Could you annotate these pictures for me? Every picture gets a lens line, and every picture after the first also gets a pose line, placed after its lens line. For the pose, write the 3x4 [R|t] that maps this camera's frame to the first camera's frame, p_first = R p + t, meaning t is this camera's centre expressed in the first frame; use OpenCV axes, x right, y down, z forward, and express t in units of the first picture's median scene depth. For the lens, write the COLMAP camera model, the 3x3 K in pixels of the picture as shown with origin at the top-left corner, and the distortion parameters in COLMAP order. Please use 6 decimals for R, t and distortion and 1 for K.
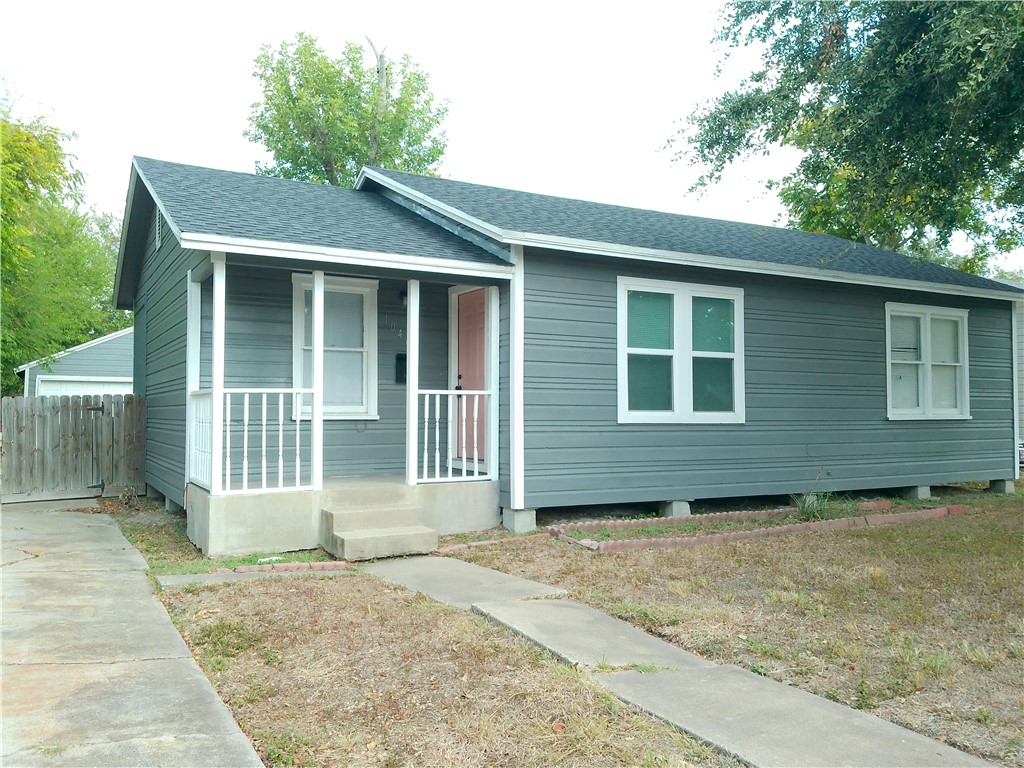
lens RADIAL K [[835.0, 0, 512.4], [0, 835.0, 395.6], [0, 0, 1]] dist [0.111673, -0.214385]
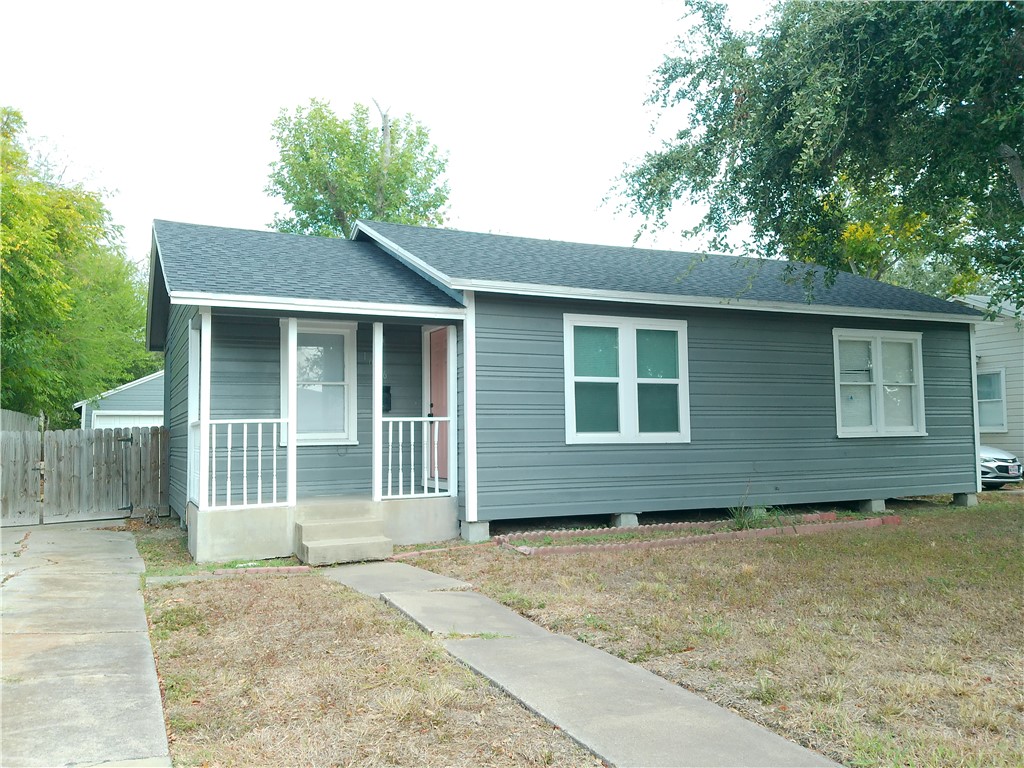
lens RADIAL K [[835.0, 0, 512.4], [0, 835.0, 395.6], [0, 0, 1]] dist [0.111673, -0.214385]
pose [[0.997250, -0.020606, -0.071184, 0.130335], [0.018418, 0.999342, -0.031245, 0.001574], [0.071781, 0.029848, 0.996974, -0.118231]]
